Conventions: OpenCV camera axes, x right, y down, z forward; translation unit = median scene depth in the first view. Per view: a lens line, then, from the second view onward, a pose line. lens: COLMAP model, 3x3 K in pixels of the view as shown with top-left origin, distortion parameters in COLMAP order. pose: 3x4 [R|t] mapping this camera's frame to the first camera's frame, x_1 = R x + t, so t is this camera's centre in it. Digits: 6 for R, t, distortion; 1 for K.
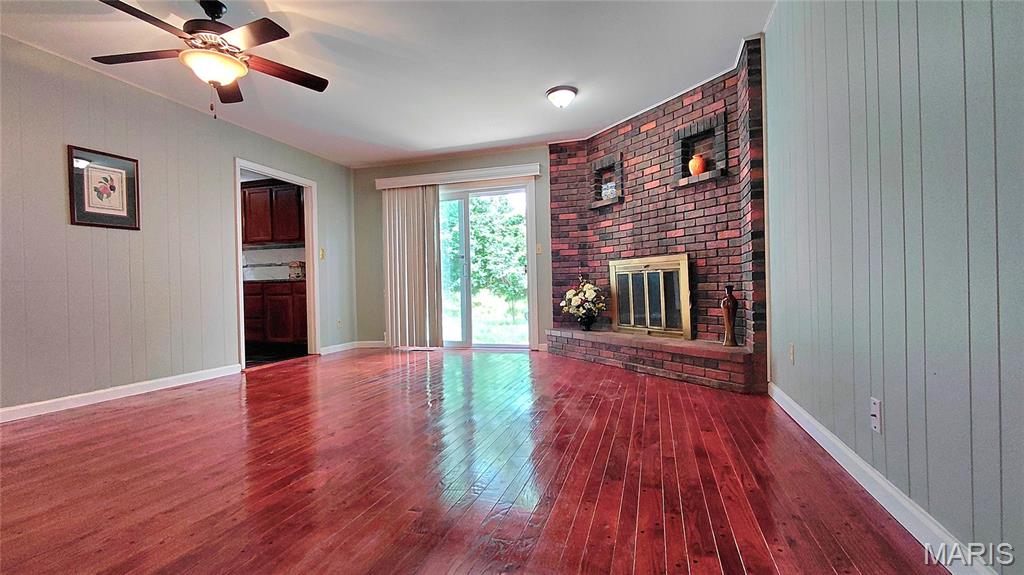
lens RADIAL K [[471.1, 0, 512.0], [0, 471.1, 287.5], [0, 0, 1]] dist [-0.003332, -0.000574]
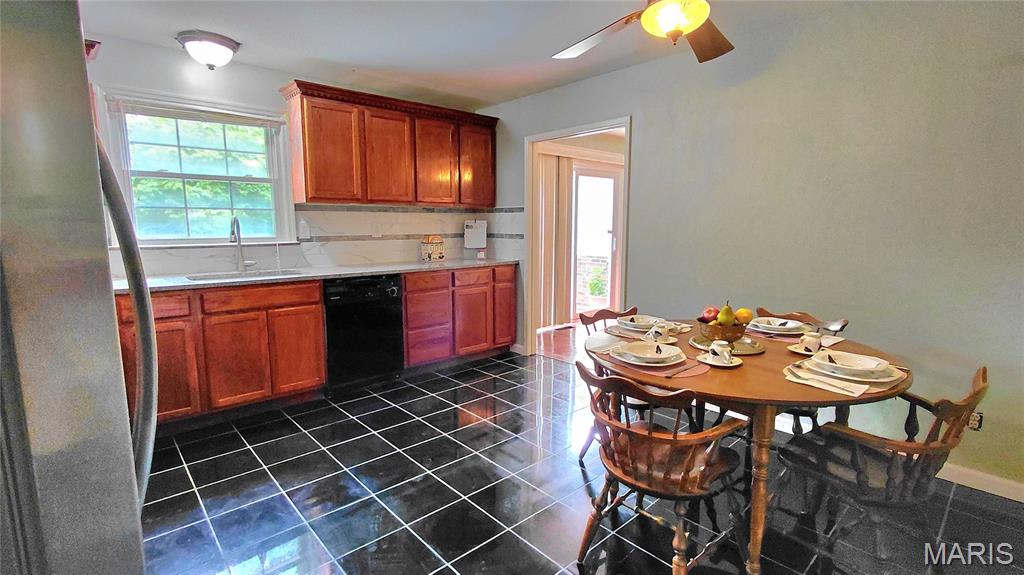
lens RADIAL K [[471.1, 0, 512.0], [0, 471.1, 287.5], [0, 0, 1]] dist [-0.003332, -0.000574]
pose [[0.513228, -0.094267, 0.853060, -0.961622], [-0.006600, 0.993487, 0.113755, -0.056159], [-0.858227, -0.064012, 0.509263, 0.519862]]
